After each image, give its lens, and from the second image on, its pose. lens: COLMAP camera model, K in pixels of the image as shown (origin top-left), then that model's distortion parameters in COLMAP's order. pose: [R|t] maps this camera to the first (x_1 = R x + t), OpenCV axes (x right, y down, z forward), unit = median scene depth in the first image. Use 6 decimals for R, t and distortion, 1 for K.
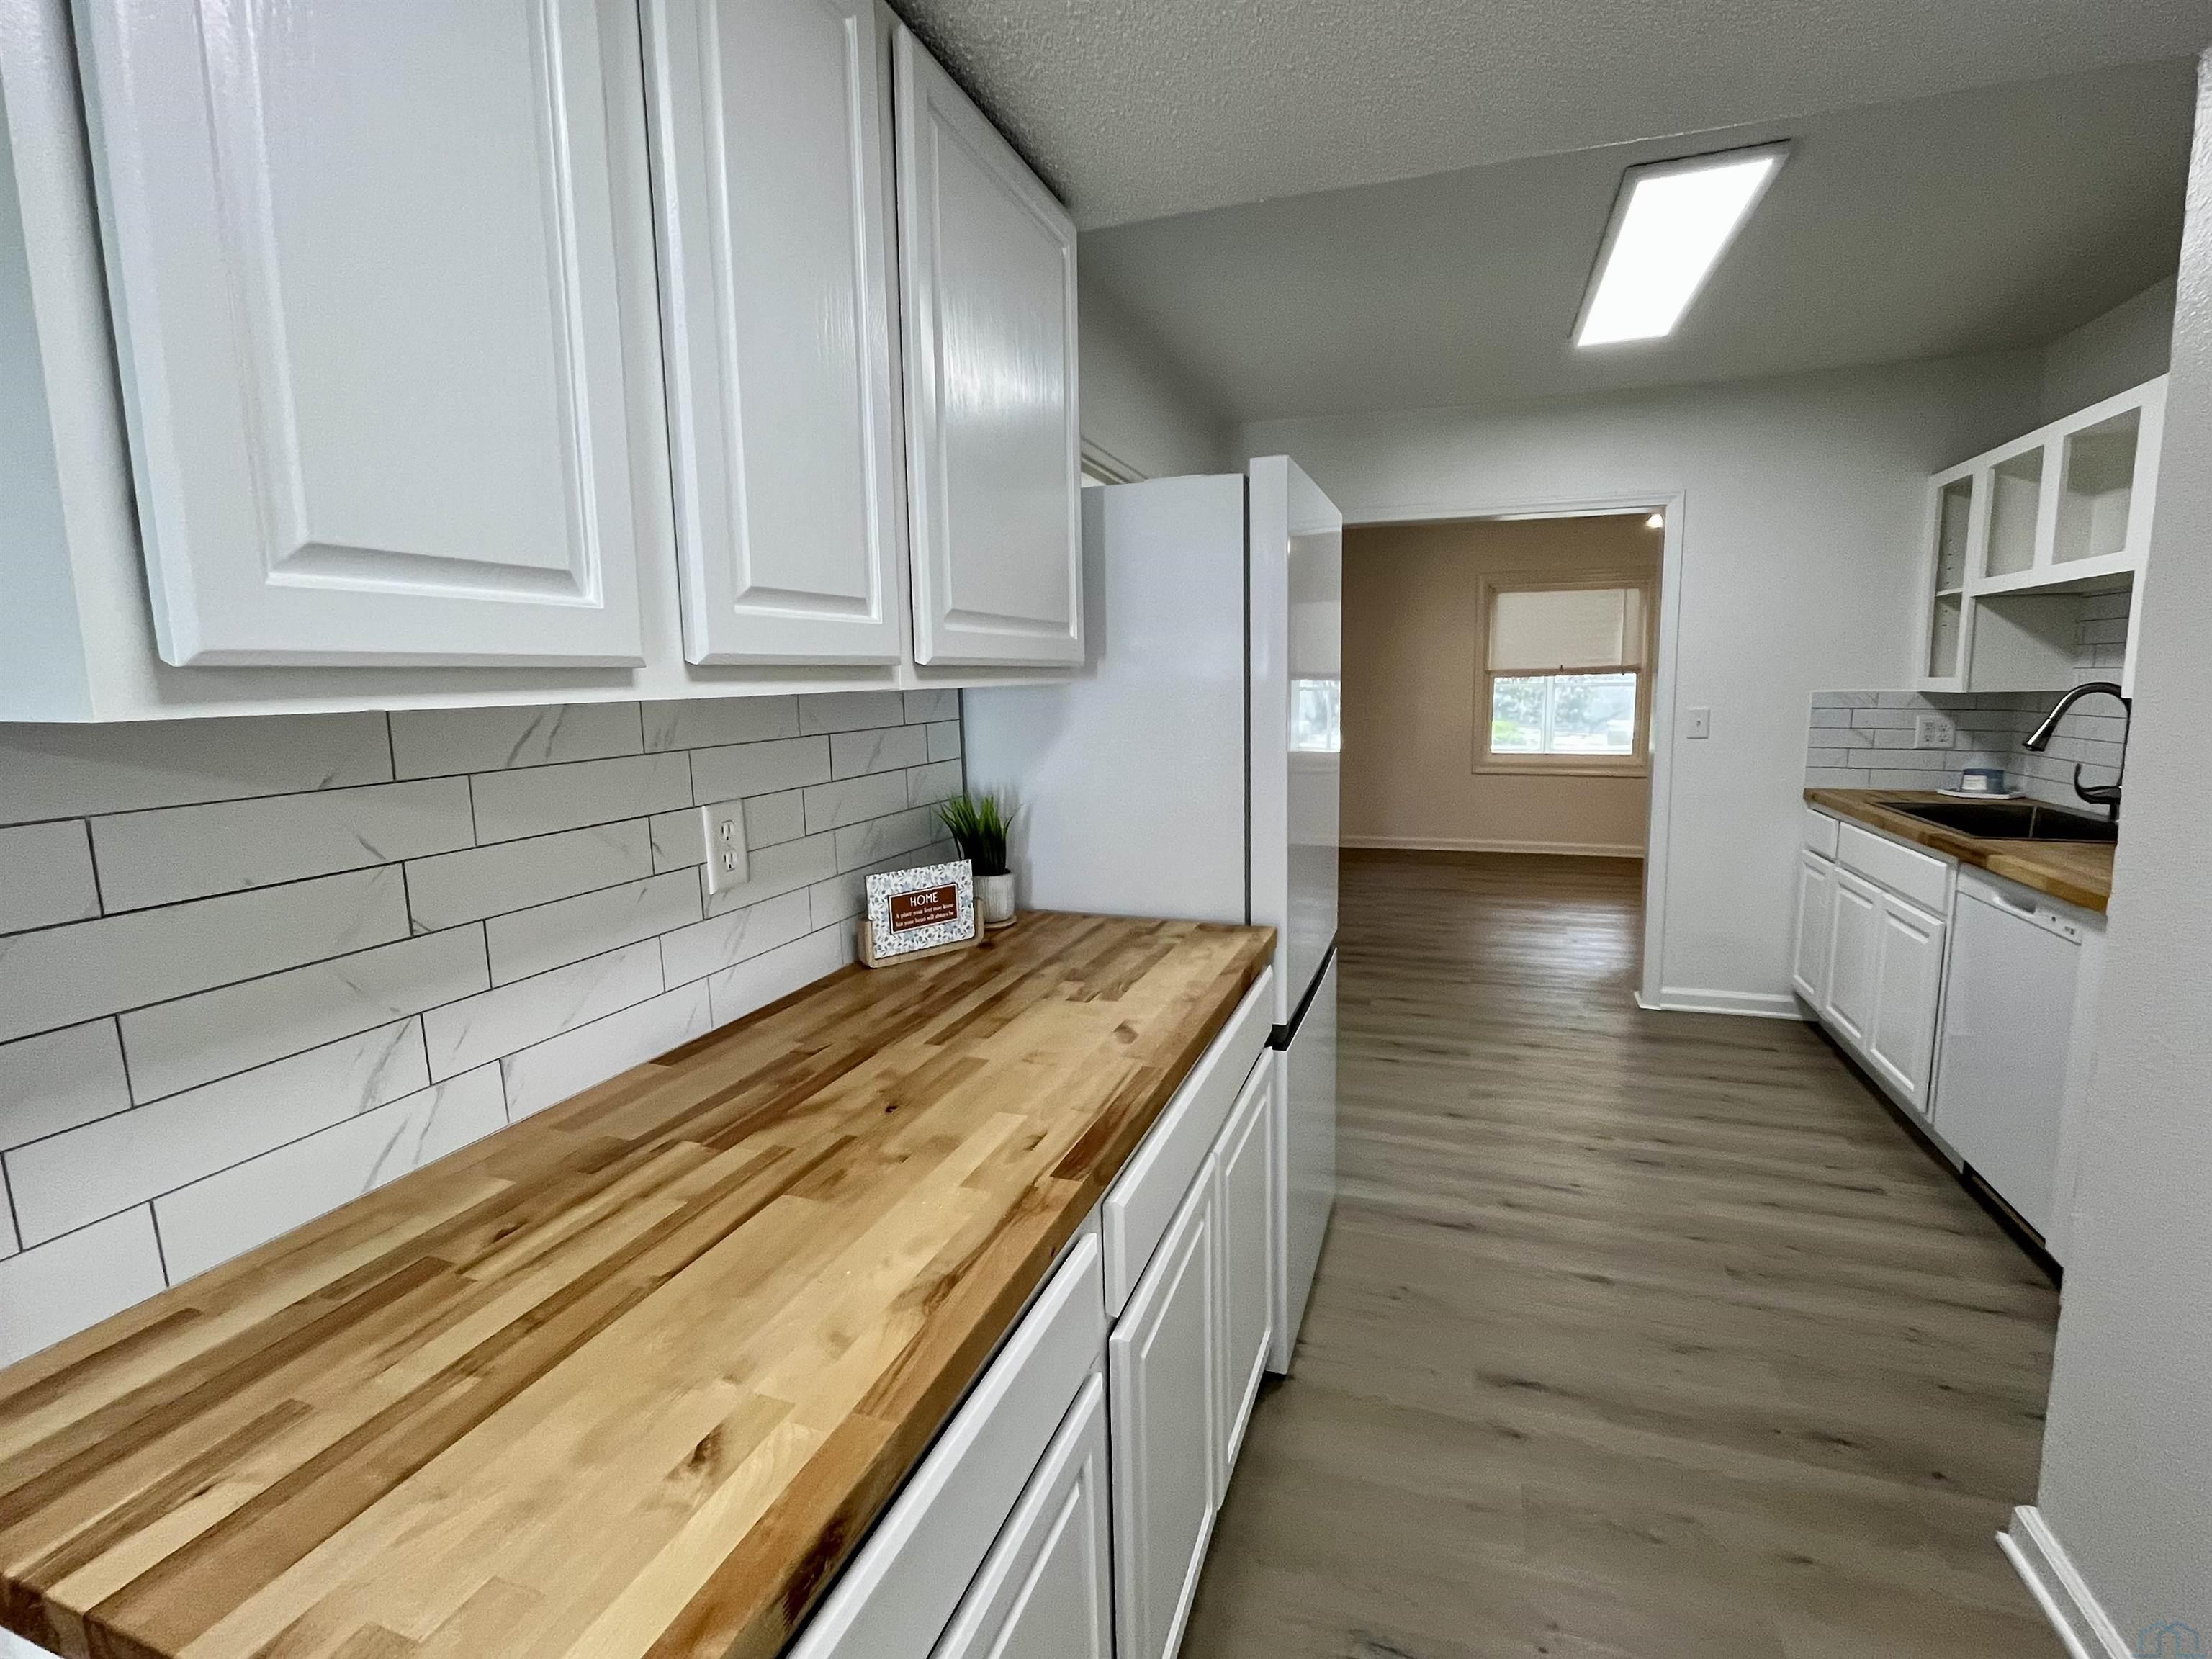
lens RADIAL K [[1021.8, 0, 1099.9], [0, 1021.8, 819.0], [0, 0, 1]] dist [-0.004493, 0.000676]
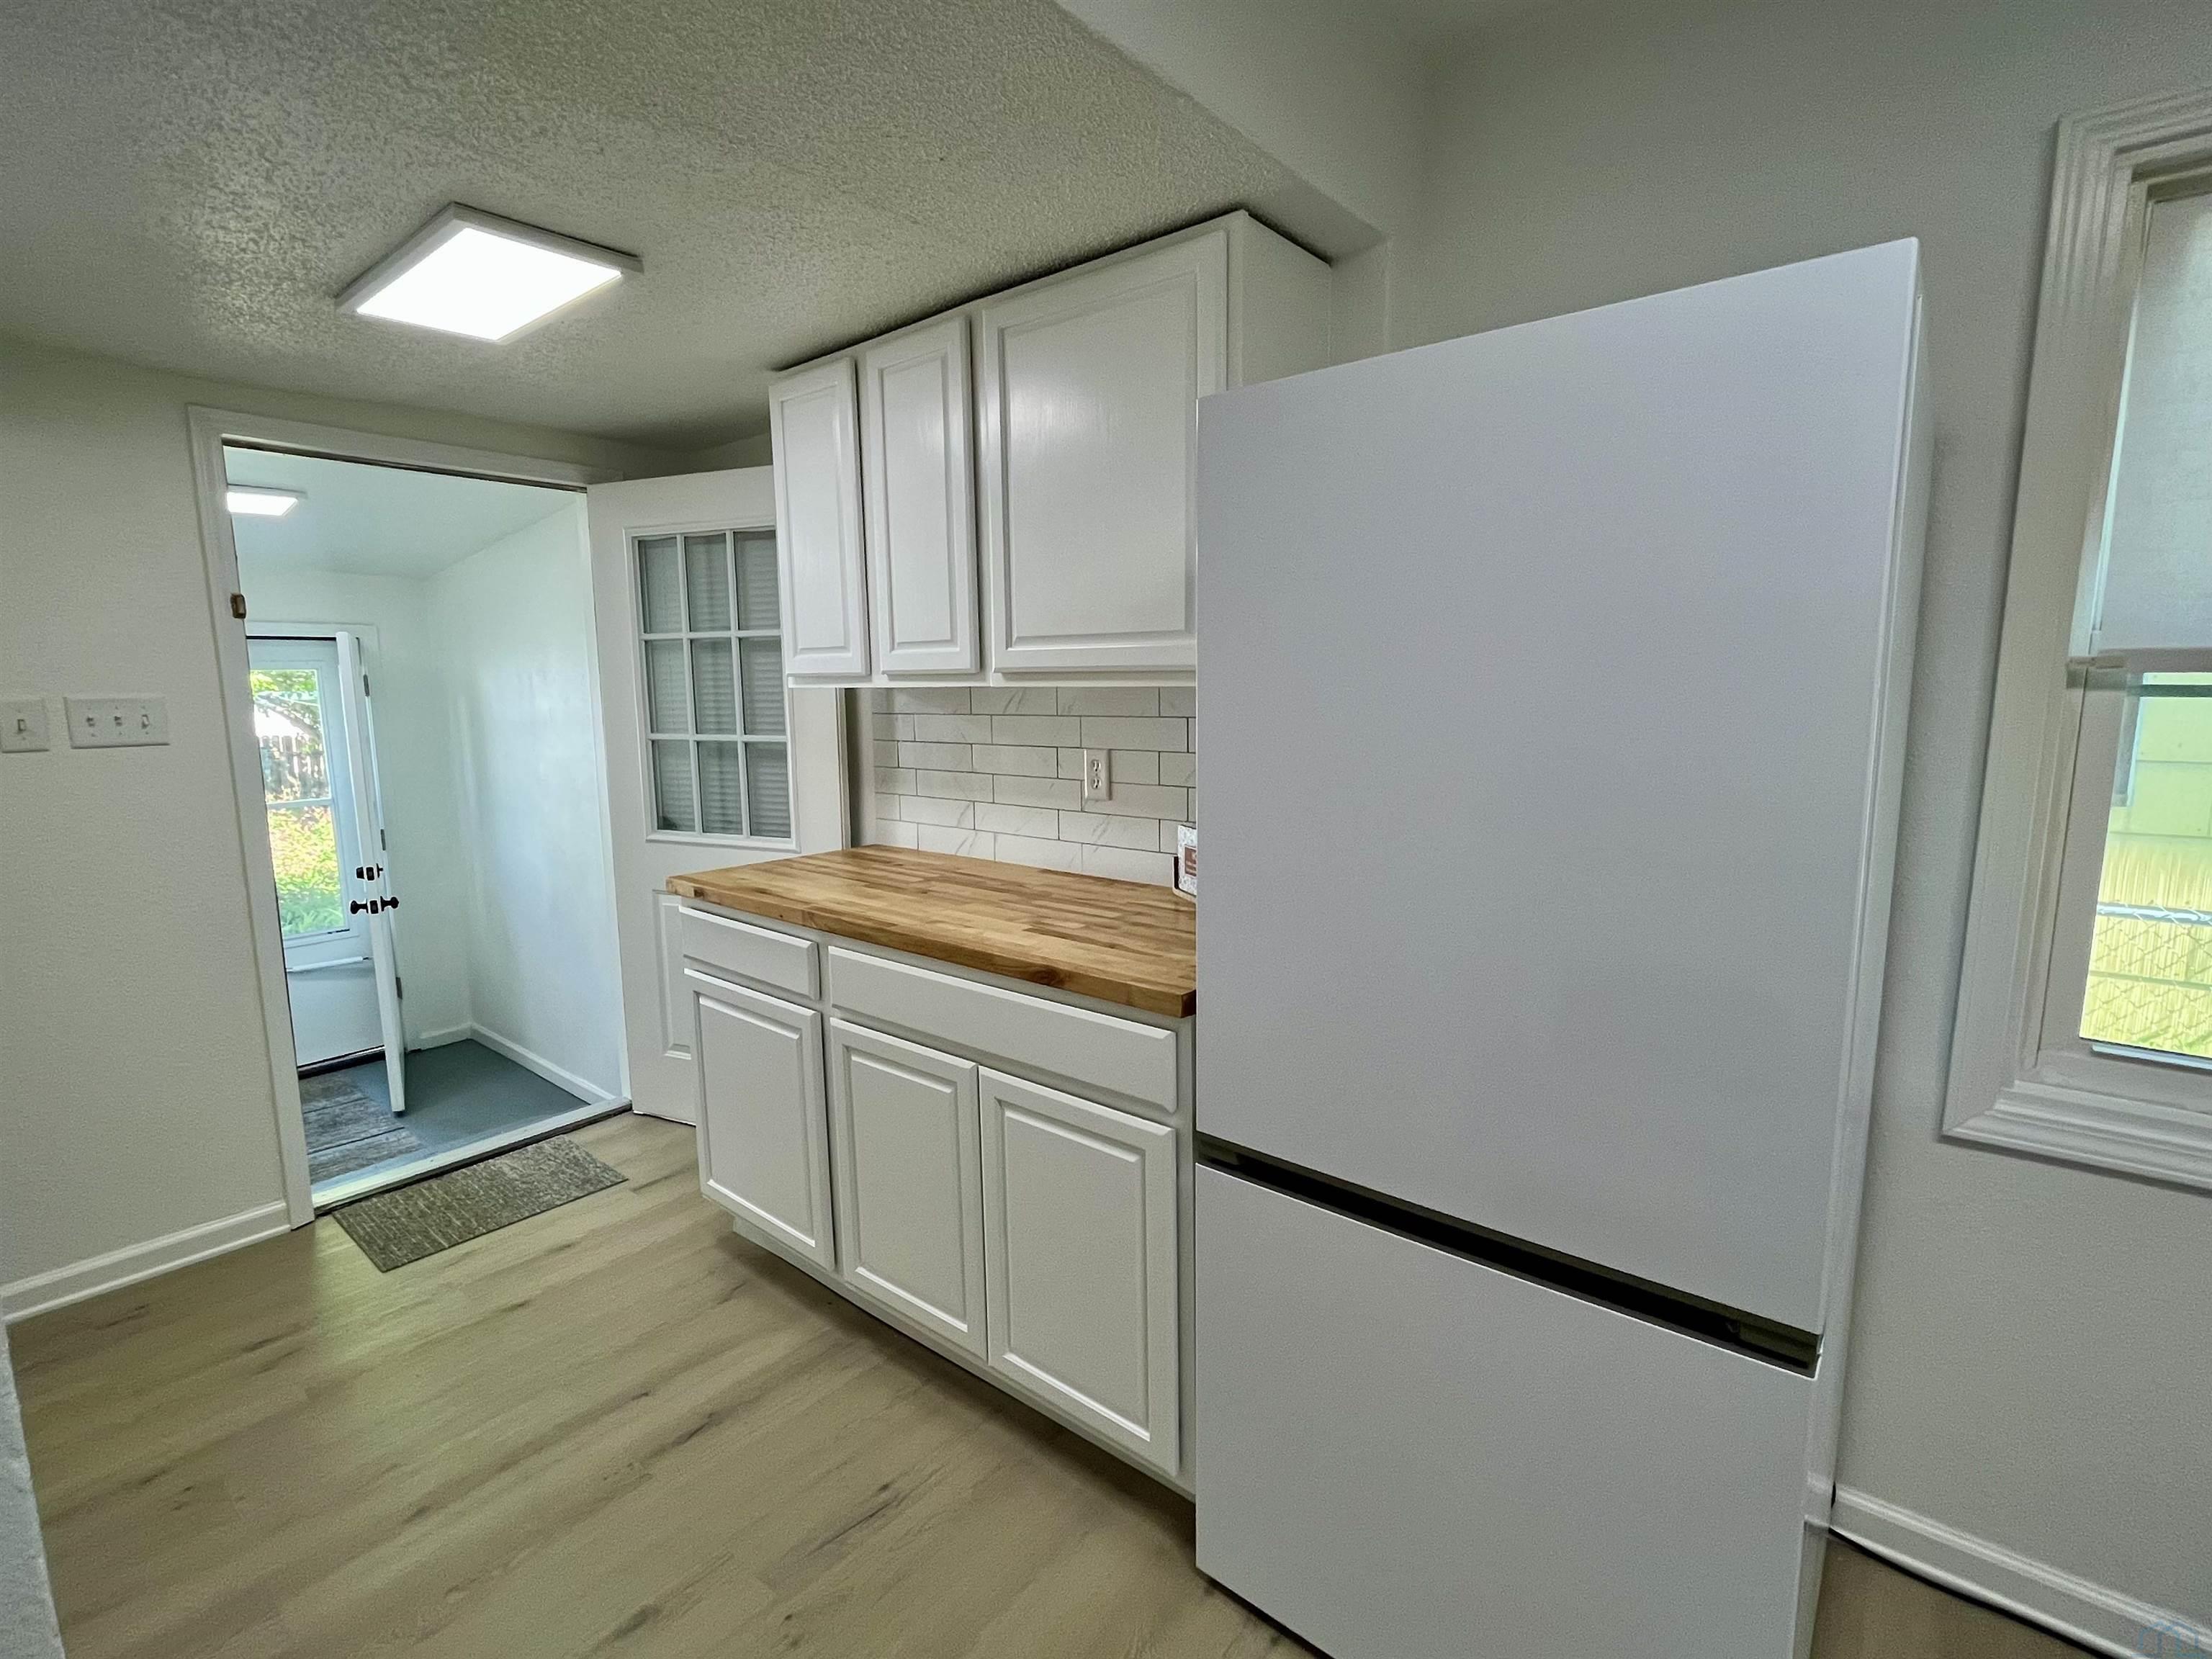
lens RADIAL K [[1021.8, 0, 1108.2], [0, 1021.8, 821.8], [0, 0, 1]] dist [-0.004493, 0.000676]
pose [[-0.341739, 0.150038, -0.927741, 0.494912], [-0.114857, 0.973106, 0.199683, -0.096570], [0.932750, 0.174797, -0.315315, 0.630602]]
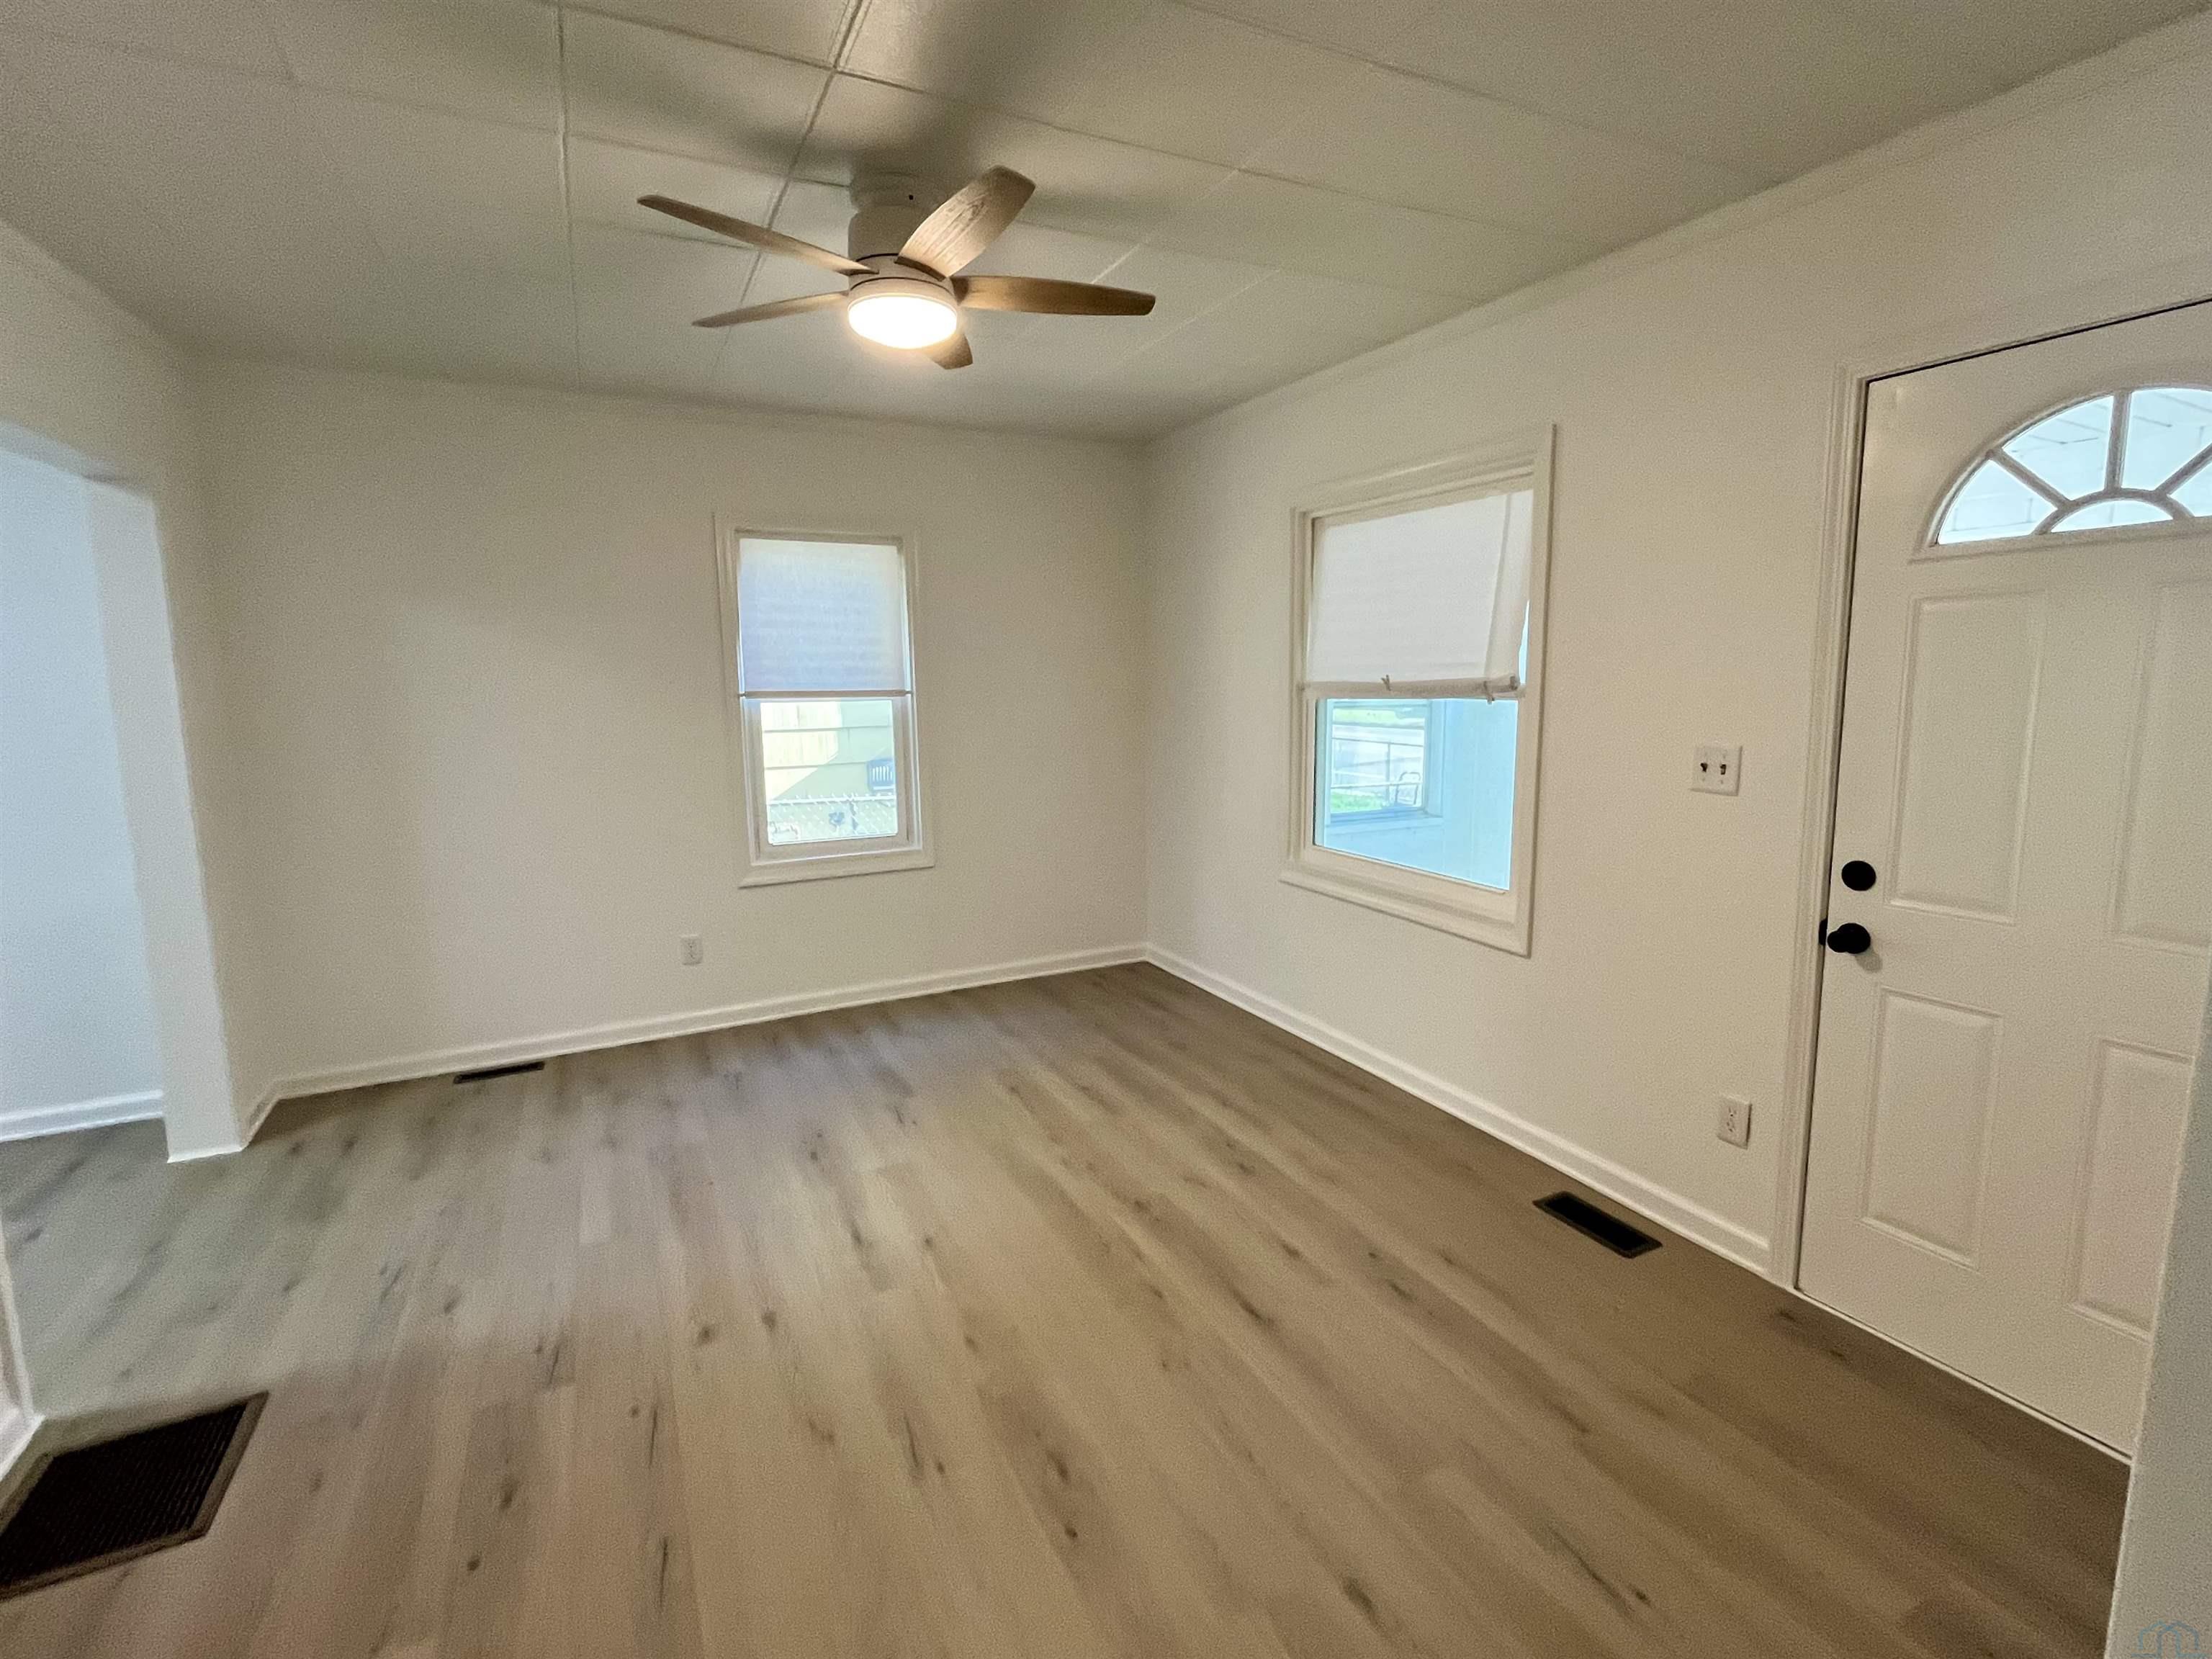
lens RADIAL K [[1021.8, 0, 1101.0], [0, 1021.8, 824.5], [0, 0, 1]] dist [-0.004493, 0.000676]
pose [[0.725022, 0.109600, -0.679949, 1.479440], [-0.095083, 0.993732, 0.058793, -0.216134], [0.682131, 0.022025, 0.730898, 1.261016]]
